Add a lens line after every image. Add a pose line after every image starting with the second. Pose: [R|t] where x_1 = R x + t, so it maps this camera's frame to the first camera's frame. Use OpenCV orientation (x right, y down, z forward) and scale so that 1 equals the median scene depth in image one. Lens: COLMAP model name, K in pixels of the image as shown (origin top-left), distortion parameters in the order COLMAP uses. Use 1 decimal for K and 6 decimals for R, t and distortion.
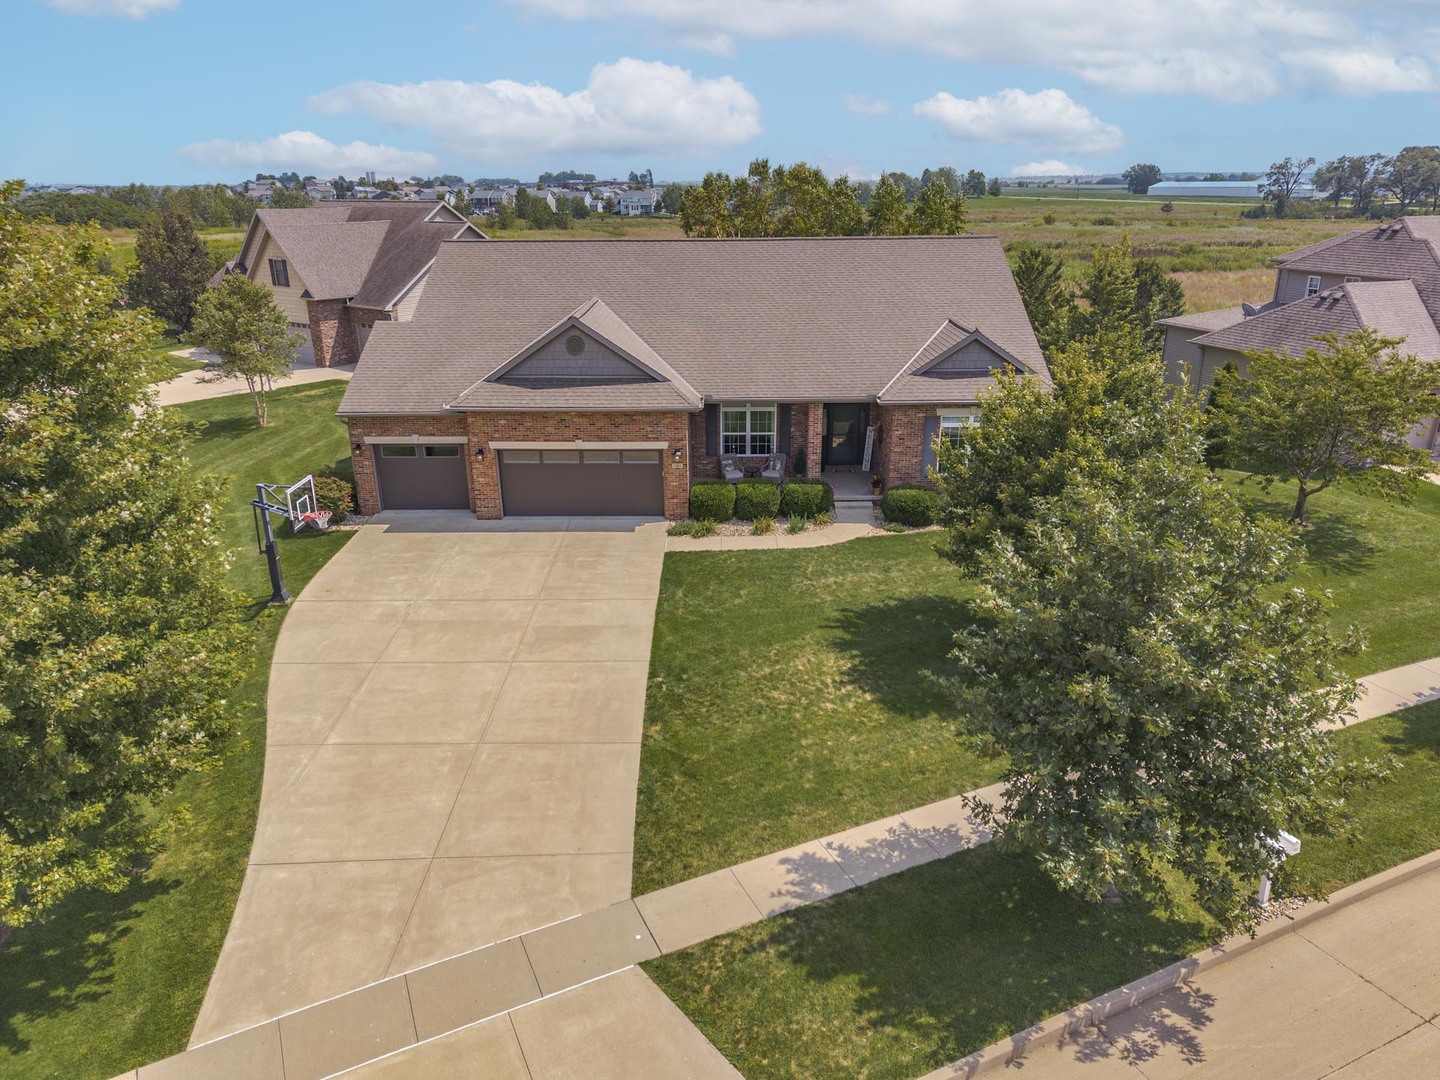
lens RADIAL K [[977.5, 0, 718.1], [0, 977.5, 516.5], [0, 0, 1]] dist [0.035294, -0.040095]
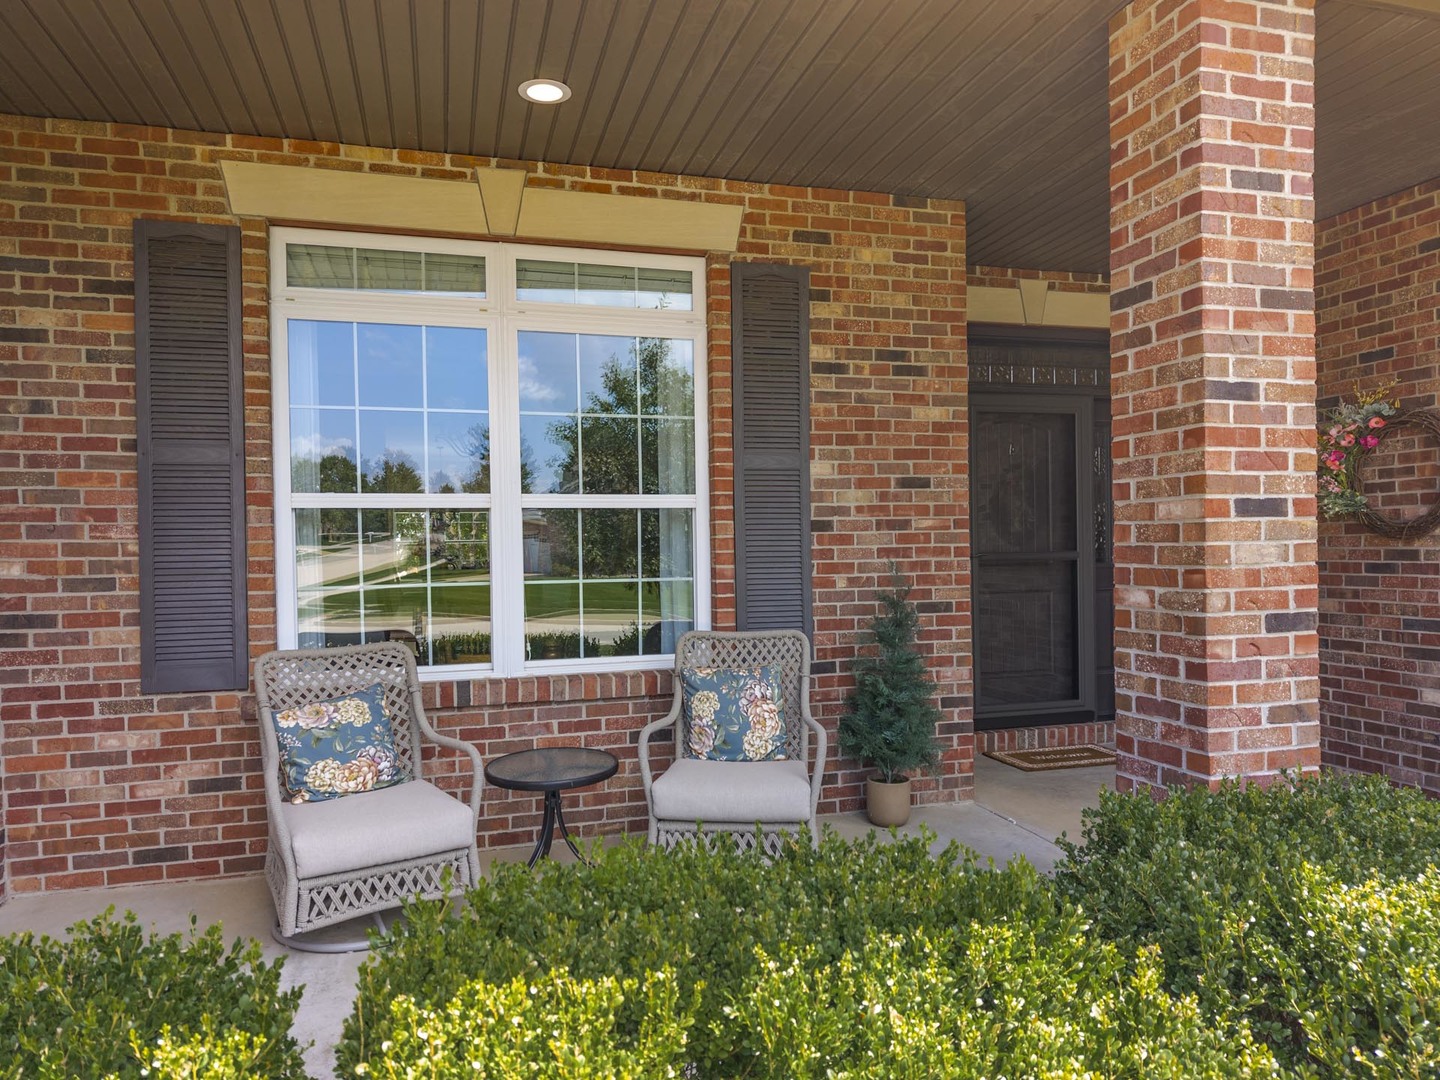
lens RADIAL K [[977.5, 0, 714.3], [0, 977.5, 558.8], [0, 0, 1]] dist [0.035294, -0.040095]
pose [[0.959974, -0.011257, 0.279863, 0.024053], [0.097742, 0.949841, -0.297067, -0.040819], [-0.262481, 0.312531, 0.912923, 1.012536]]
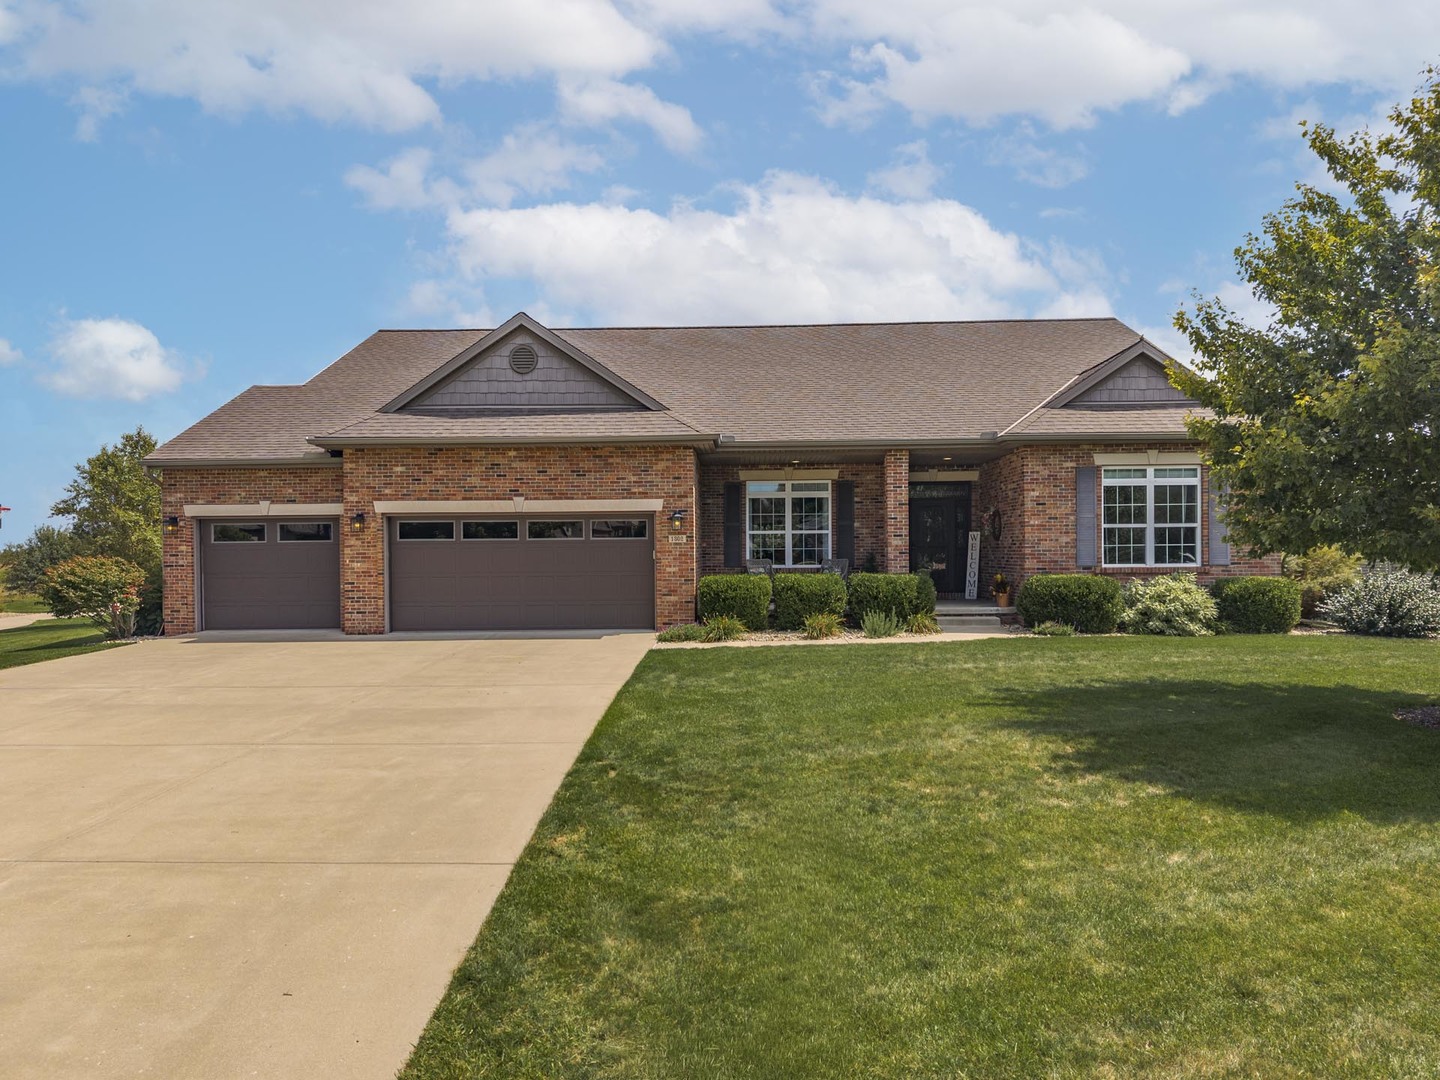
lens RADIAL K [[977.5, 0, 718.4], [0, 977.5, 557.2], [0, 0, 1]] dist [0.035294, -0.040095]
pose [[0.999801, -0.000397, -0.019957, -0.004189], [-0.005892, 0.949372, -0.314100, 0.158243], [0.019071, 0.314155, 0.949180, 0.444913]]
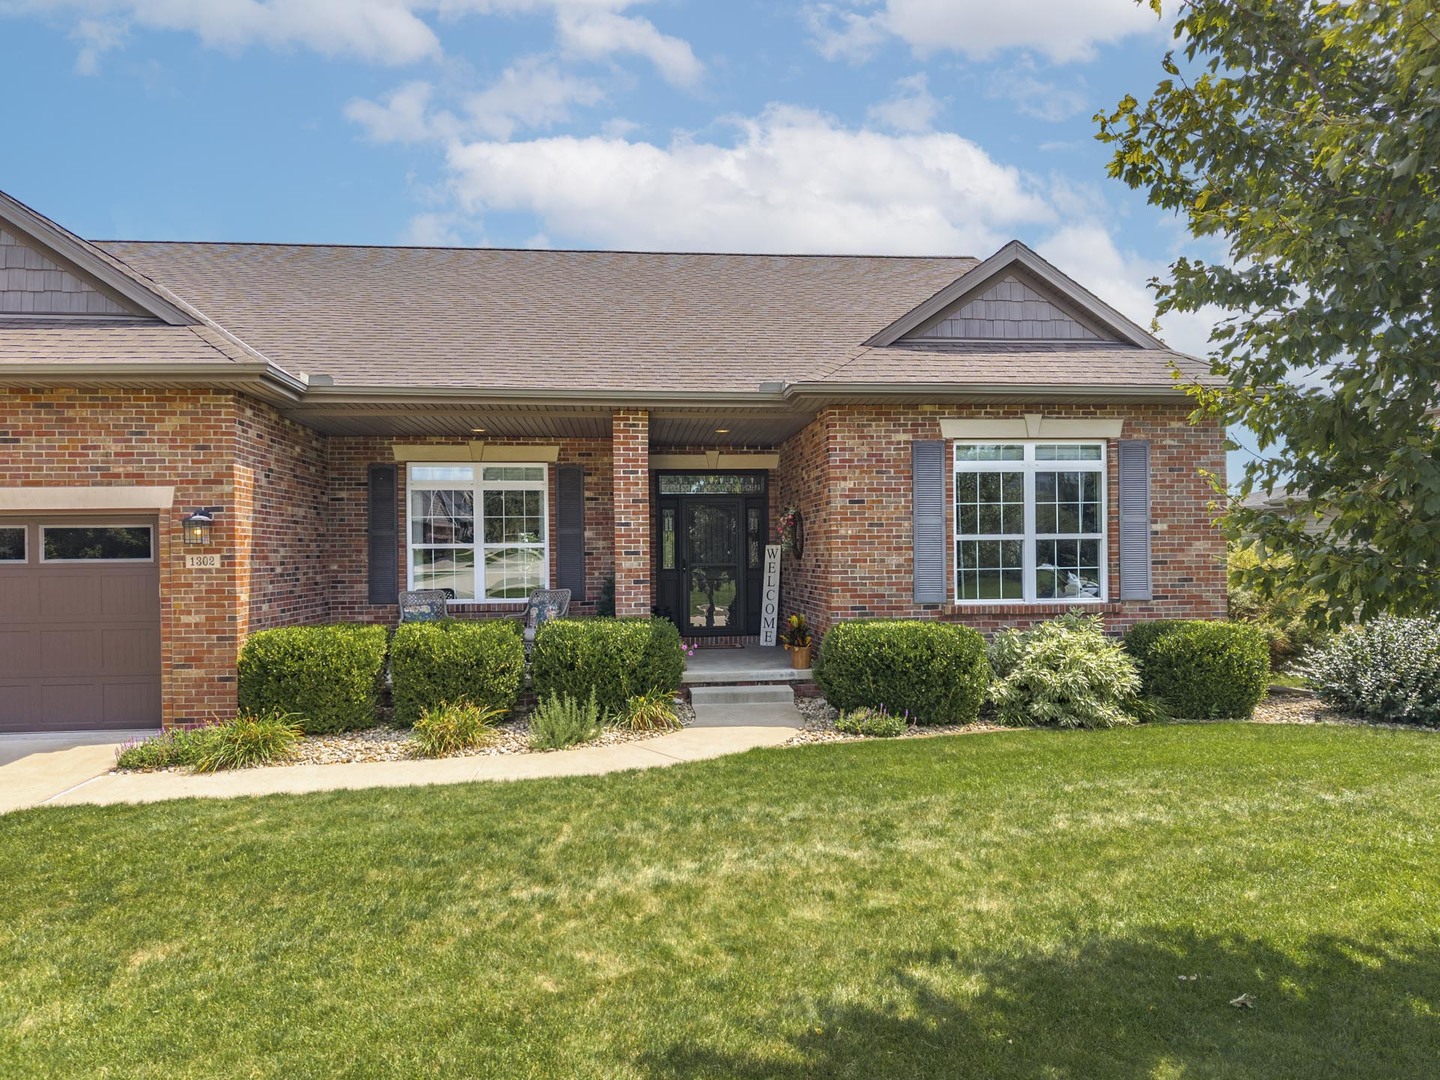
lens RADIAL K [[977.5, 0, 728.0], [0, 977.5, 555.2], [0, 0, 1]] dist [0.035294, -0.040095]
pose [[0.993078, -0.002830, 0.117421, 0.099894], [0.040460, 0.946766, -0.319370, 0.061764], [-0.110266, 0.321911, 0.940327, 0.702160]]
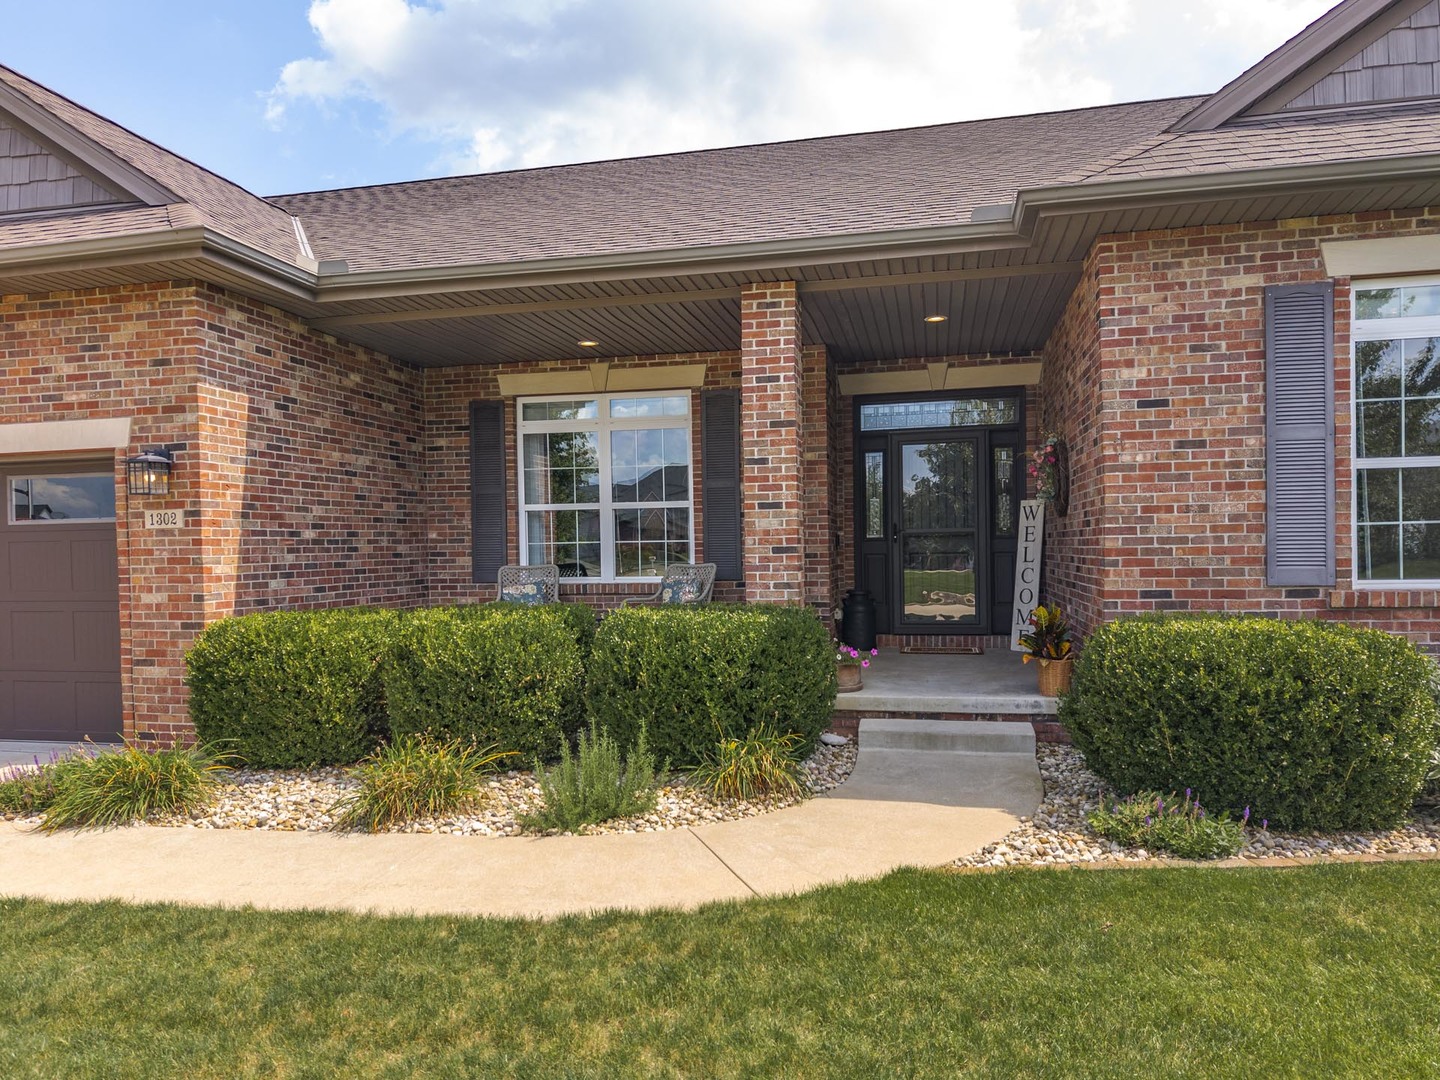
lens RADIAL K [[977.5, 0, 724.6], [0, 977.5, 559.0], [0, 0, 1]] dist [0.035294, -0.040095]
pose [[0.979327, -0.006071, -0.202194, 0.148612], [-0.056238, 0.951974, -0.300971, 0.022854], [0.194310, 0.306120, 0.931952, 0.846272]]
